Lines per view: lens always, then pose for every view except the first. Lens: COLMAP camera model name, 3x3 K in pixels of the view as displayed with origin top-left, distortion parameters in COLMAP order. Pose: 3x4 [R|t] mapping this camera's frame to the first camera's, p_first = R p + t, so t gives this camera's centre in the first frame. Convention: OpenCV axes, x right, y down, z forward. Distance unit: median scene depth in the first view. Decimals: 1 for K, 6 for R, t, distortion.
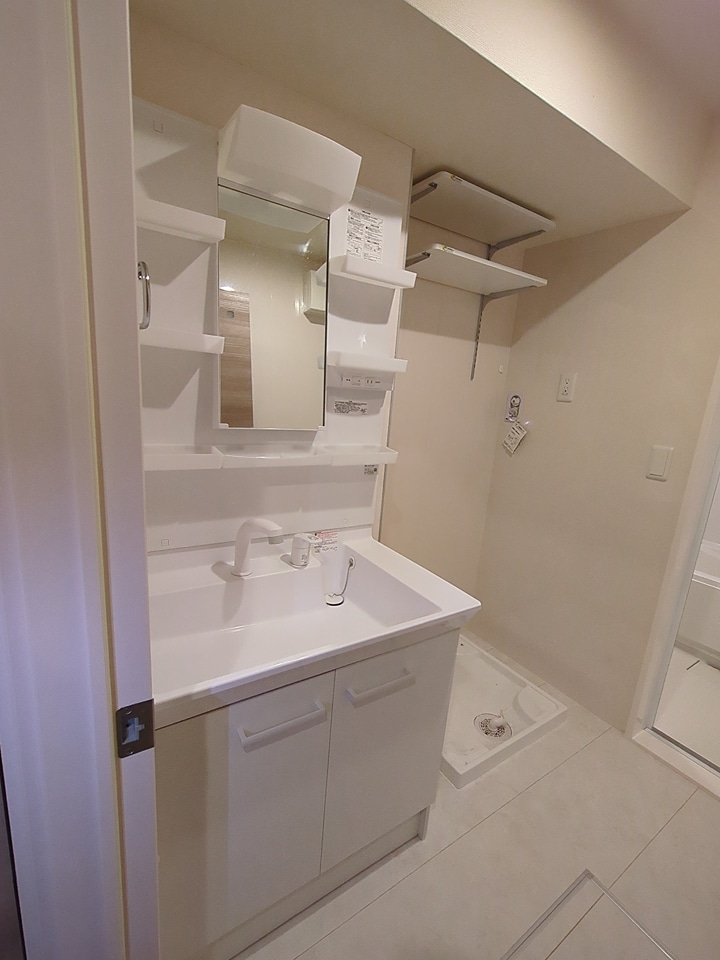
lens RADIAL K [[429.3, 0, 360.0], [0, 429.3, 480.0], [0, 0, 1]] dist [0.002784, 0.000436]
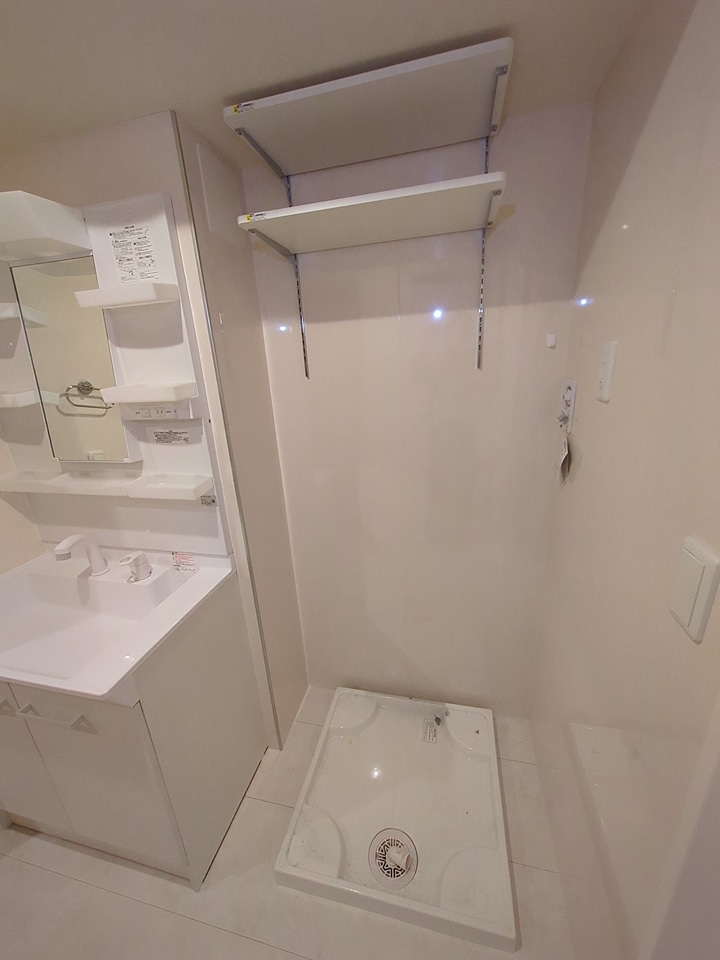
lens RADIAL K [[378.6, 0, 360.0], [0, 378.6, 480.0], [0, 0, 1]] dist [-0.000655, -0.000230]
pose [[0.674456, 0.110811, -0.729952, 0.899429], [-0.046336, 0.993077, 0.107942, -0.183749], [0.736860, -0.038979, 0.674921, 0.728732]]
